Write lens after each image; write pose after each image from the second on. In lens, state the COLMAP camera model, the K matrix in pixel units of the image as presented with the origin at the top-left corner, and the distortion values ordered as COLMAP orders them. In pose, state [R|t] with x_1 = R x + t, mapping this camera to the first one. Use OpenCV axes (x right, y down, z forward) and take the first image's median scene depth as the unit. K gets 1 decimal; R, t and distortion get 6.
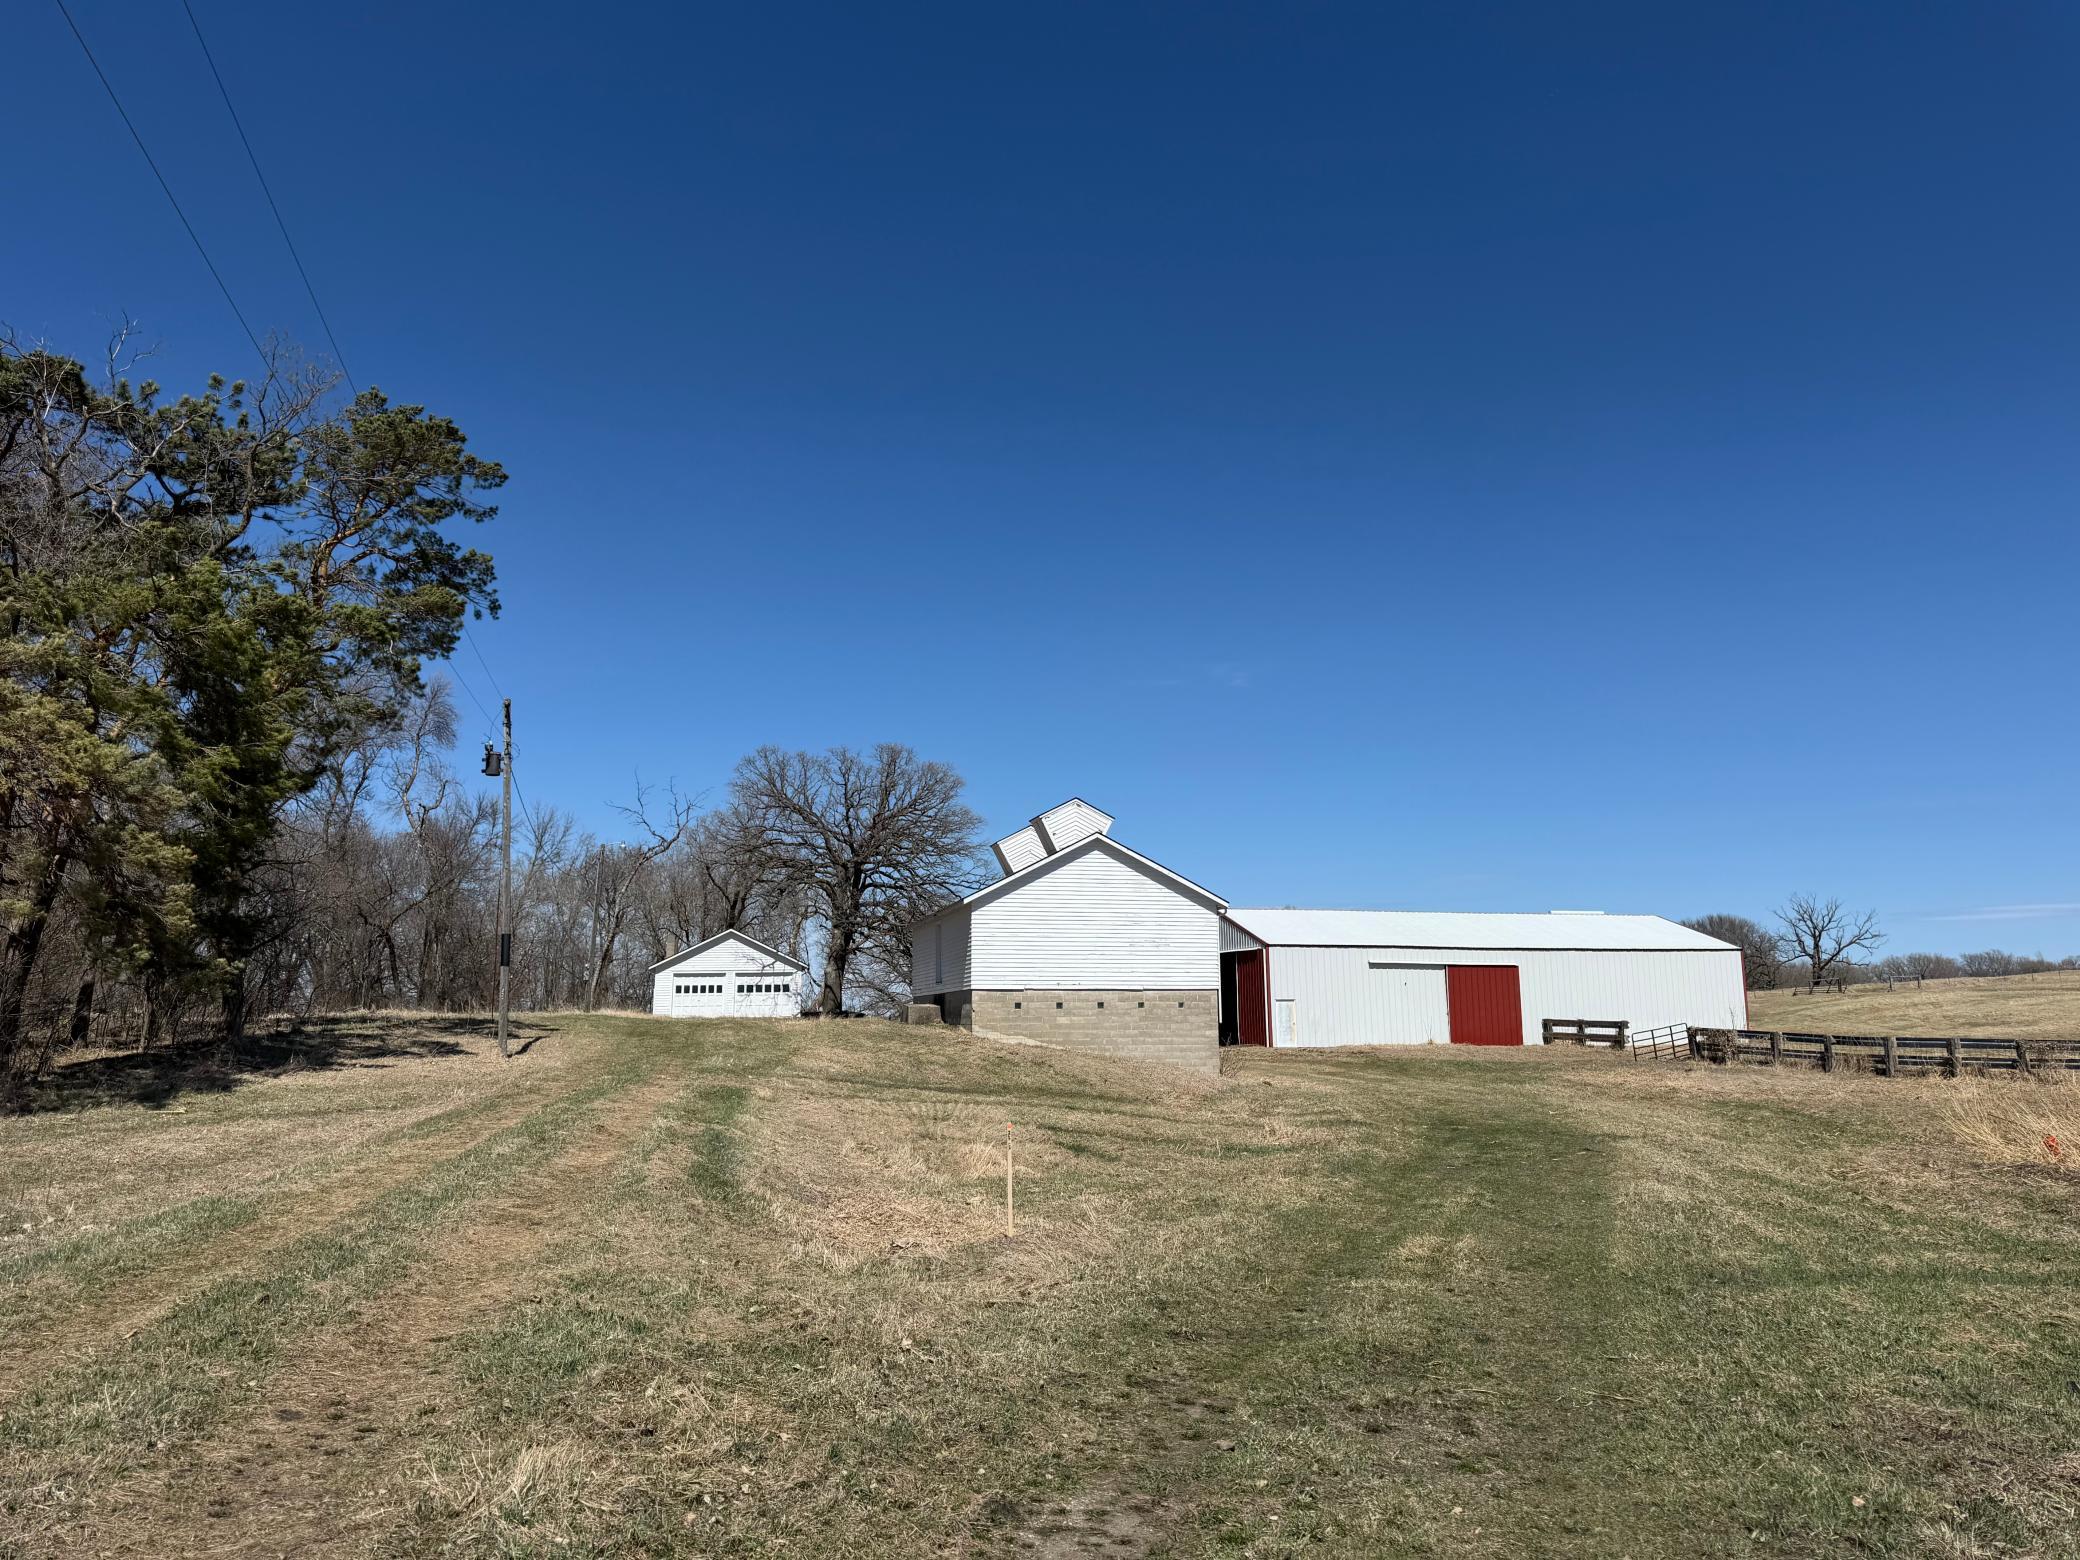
lens RADIAL K [[1460.3, 0, 1041.4], [0, 1460.3, 752.5], [0, 0, 1]] dist [0.059630, -0.067407]
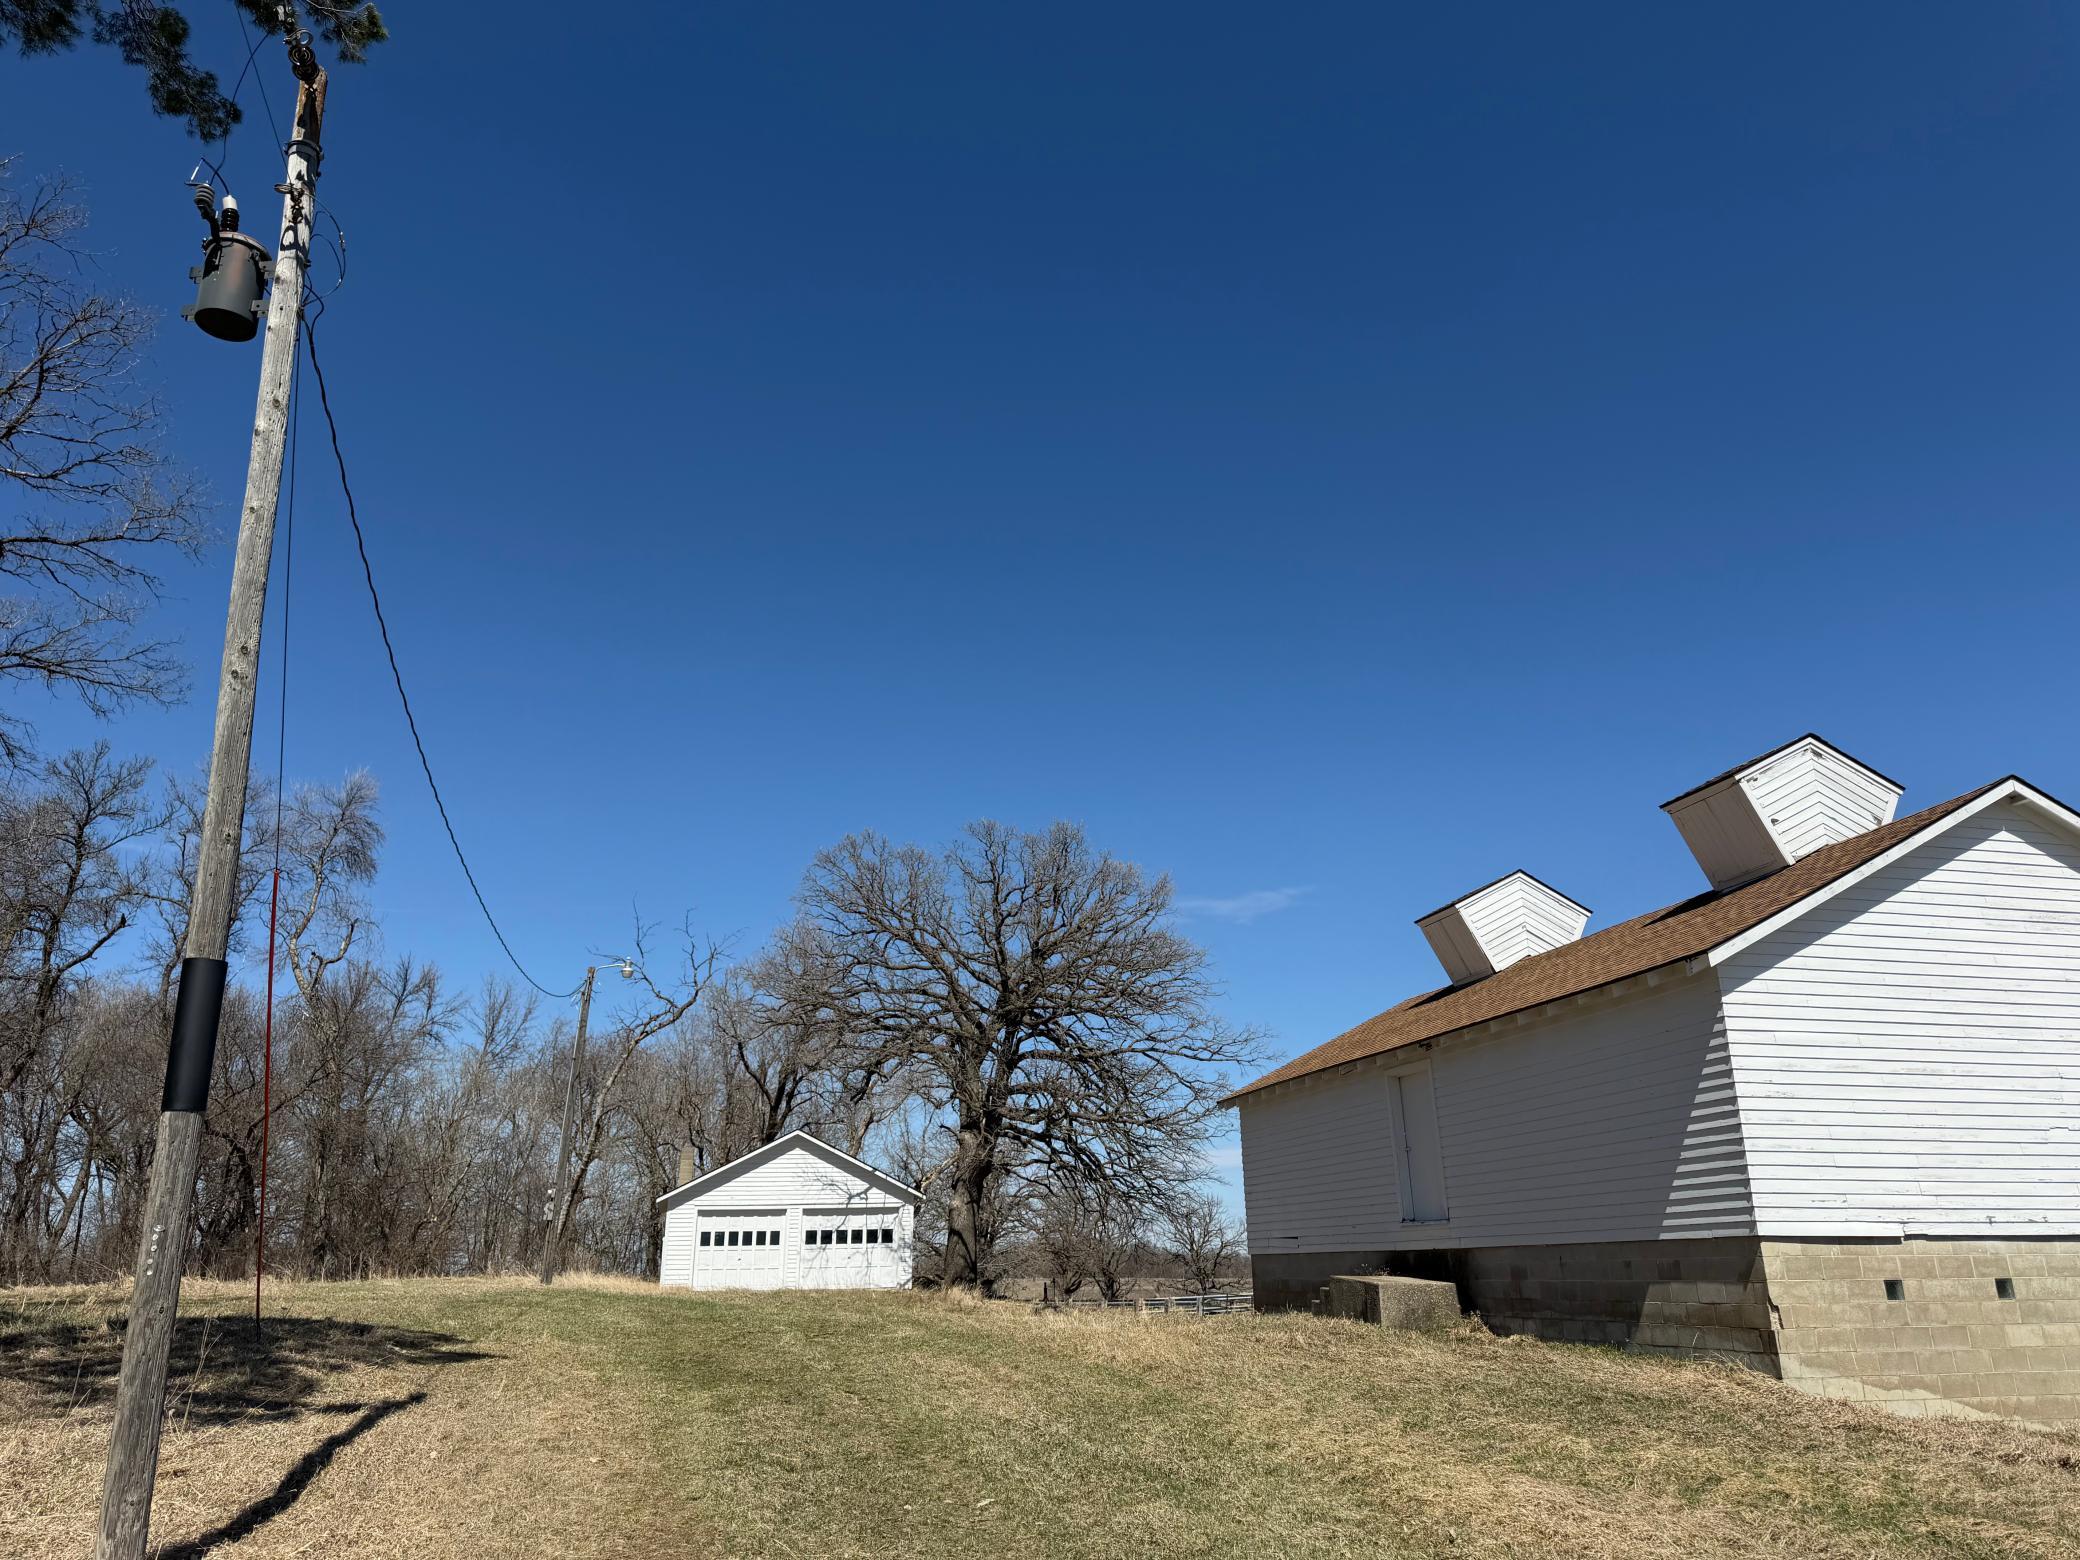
lens RADIAL K [[1460.3, 0, 1034.0], [0, 1460.3, 754.3], [0, 0, 1]] dist [0.059630, -0.067407]
pose [[0.999950, -0.001457, 0.009897, -0.132364], [0.002989, 0.987659, -0.156589, 0.068656], [-0.009547, 0.156610, 0.987614, 0.424560]]
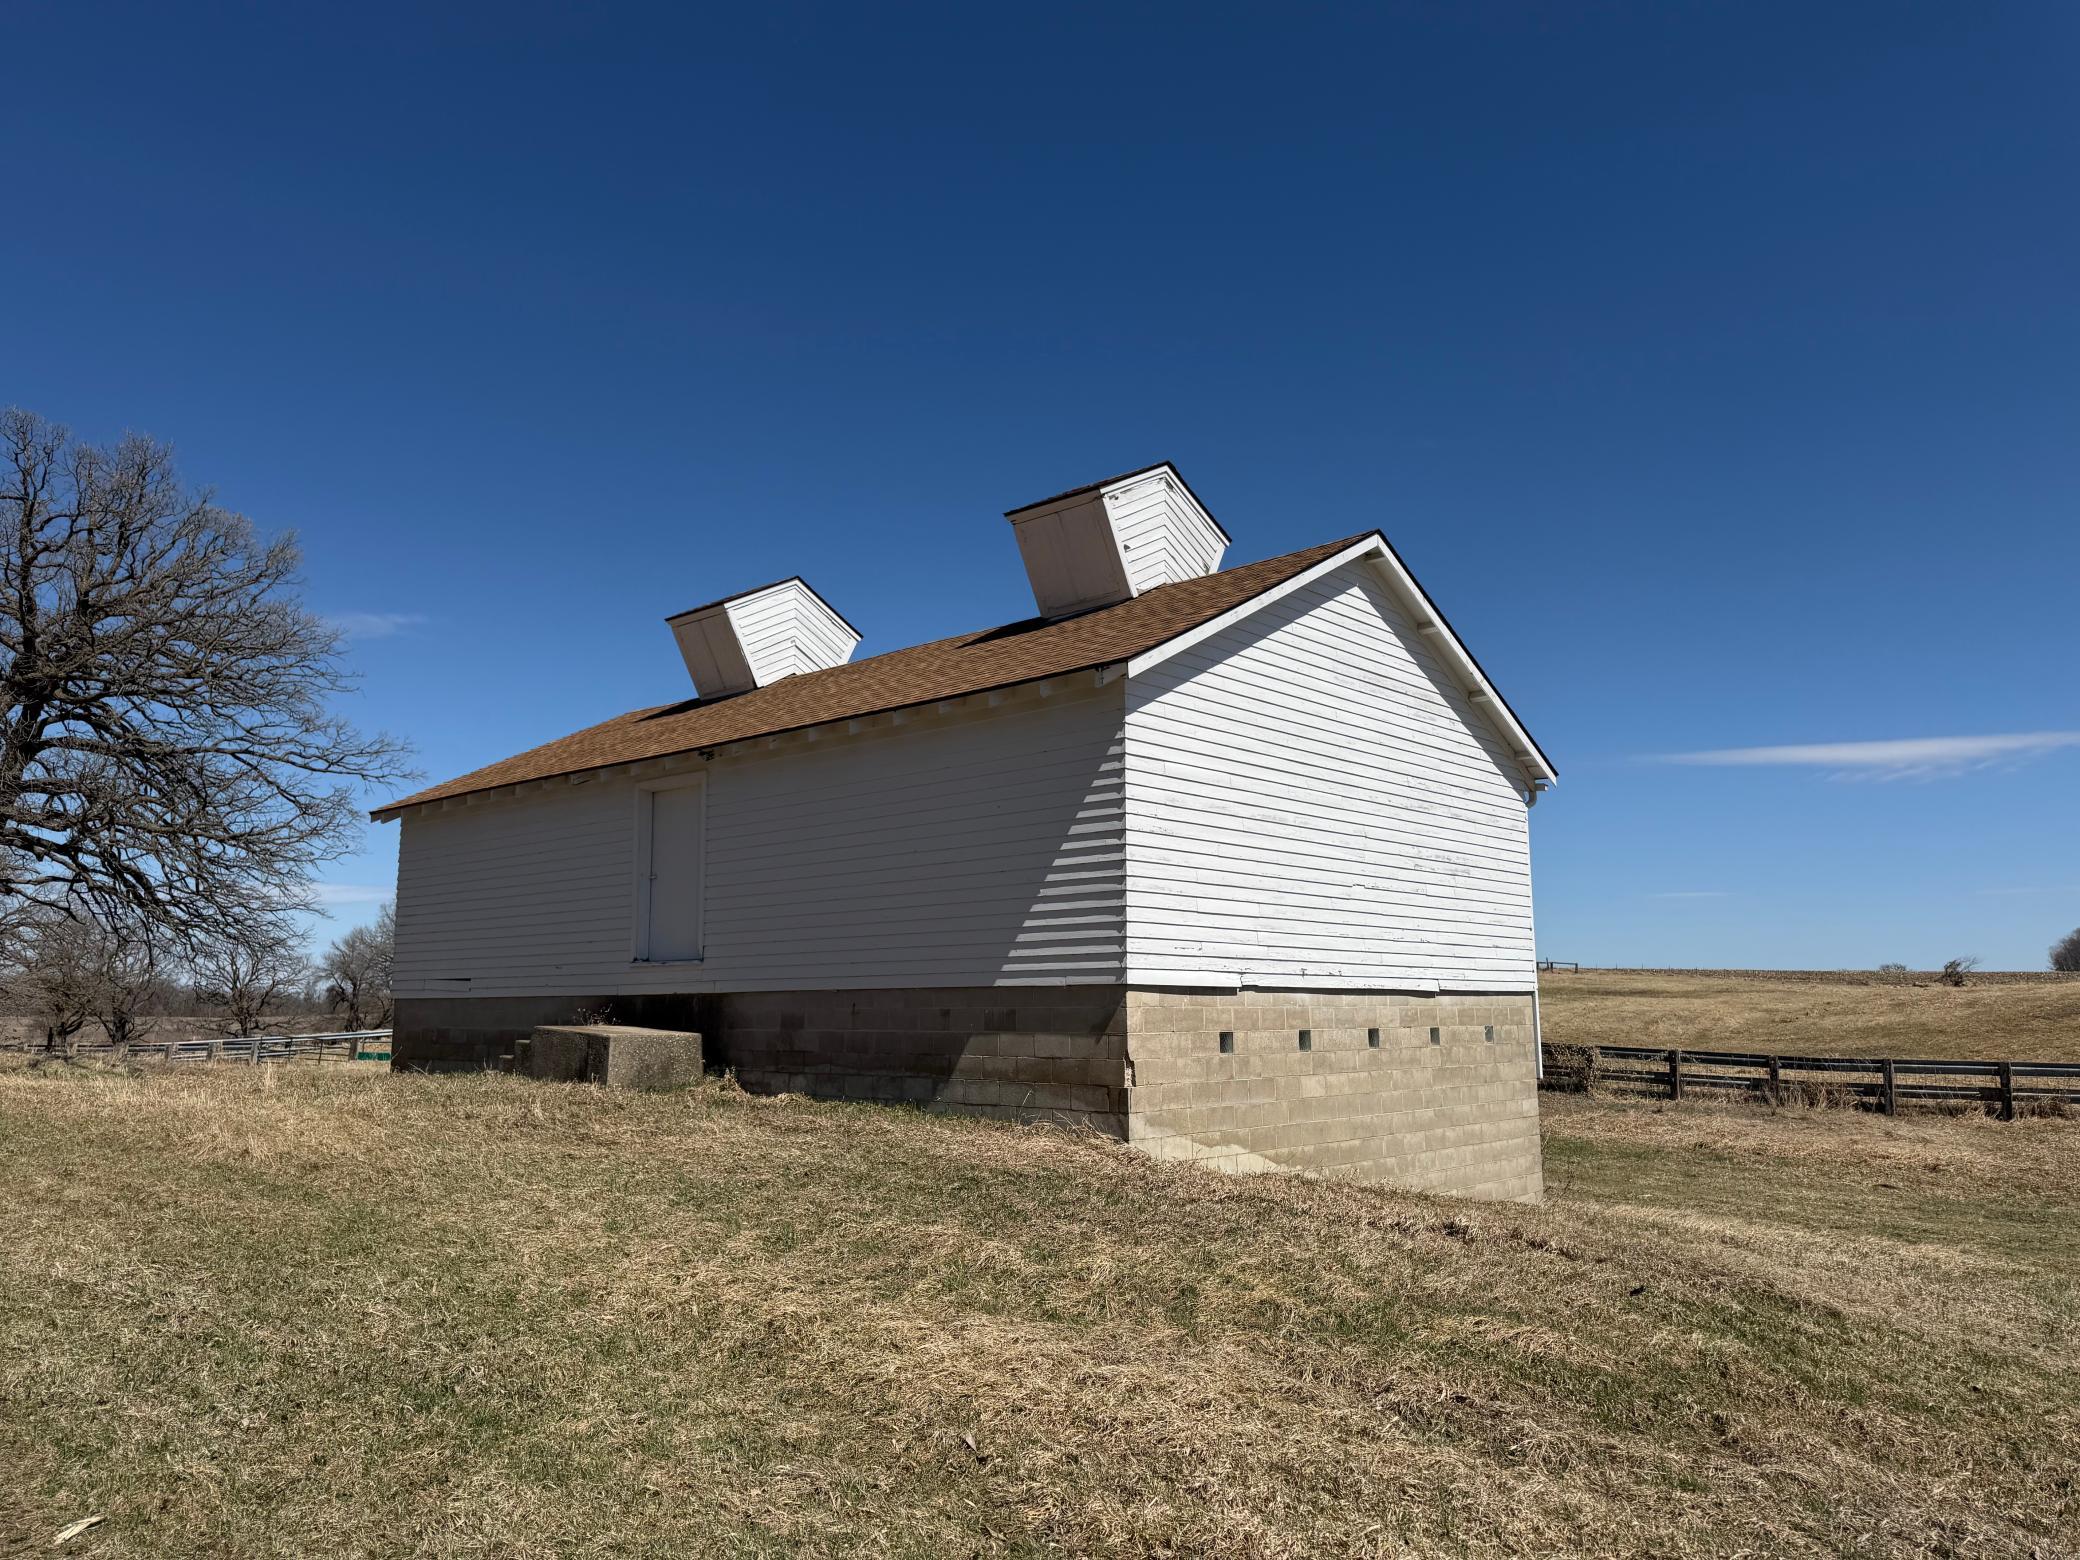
lens RADIAL K [[1460.3, 0, 1044.3], [0, 1460.3, 787.1], [0, 0, 1]] dist [0.059630, -0.067407]
pose [[0.815506, 0.087005, 0.572172, -0.141073], [-0.104962, 0.994475, -0.001620, 0.080425], [-0.569152, -0.058735, 0.820132, 0.498900]]
